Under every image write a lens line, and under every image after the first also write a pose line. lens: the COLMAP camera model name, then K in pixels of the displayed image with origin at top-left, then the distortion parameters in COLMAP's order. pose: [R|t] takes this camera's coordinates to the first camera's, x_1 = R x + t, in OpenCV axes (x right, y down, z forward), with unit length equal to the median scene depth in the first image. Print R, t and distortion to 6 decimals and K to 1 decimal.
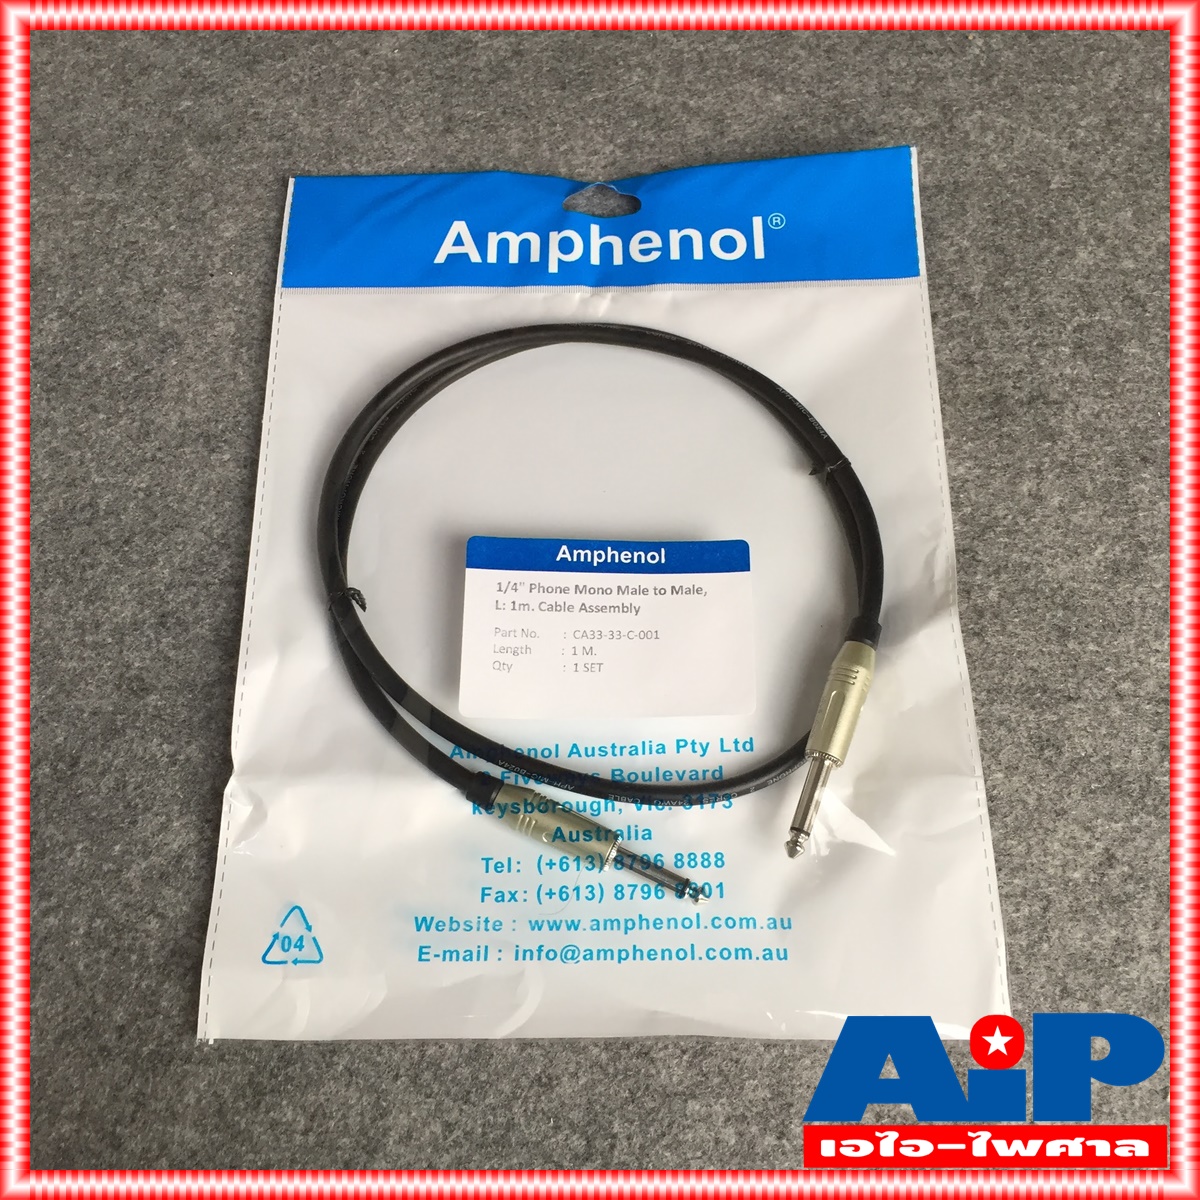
lens RADIAL K [[1167.9, 0, 597.8], [0, 1167.9, 601.5], [0, 0, 1]] dist [0.042473, -0.032882]
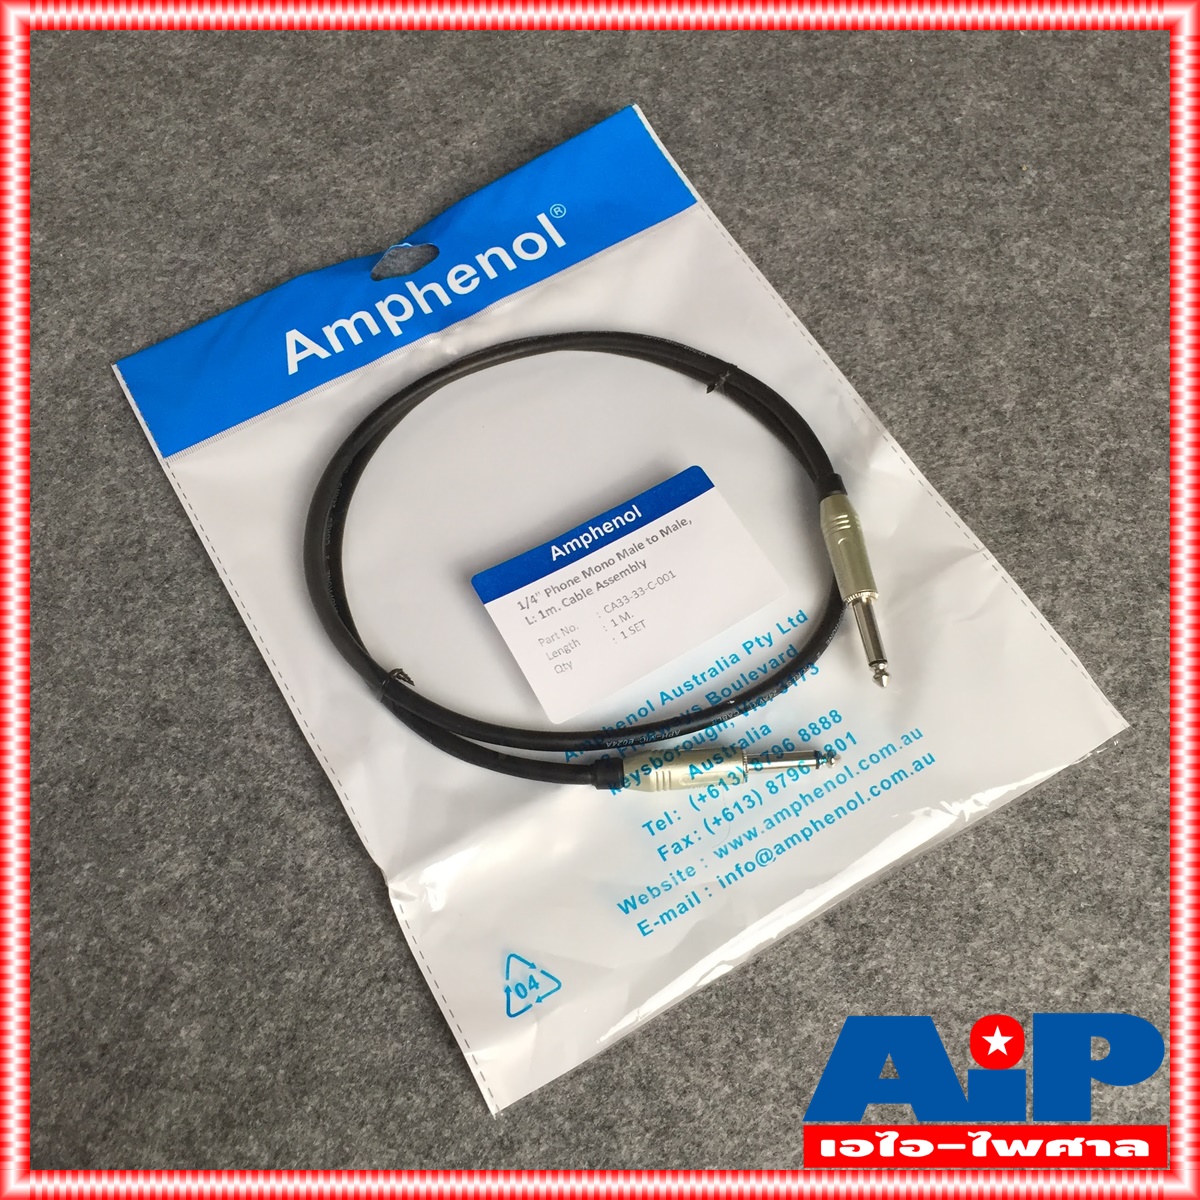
lens RADIAL K [[1167.9, 0, 597.8], [0, 1167.9, 601.5], [0, 0, 1]] dist [0.042473, -0.032882]
pose [[0.868866, -0.456547, 0.191408, -0.246344], [0.467231, 0.884050, -0.012281, 0.034736], [-0.163608, 0.100102, 0.981434, -0.048556]]
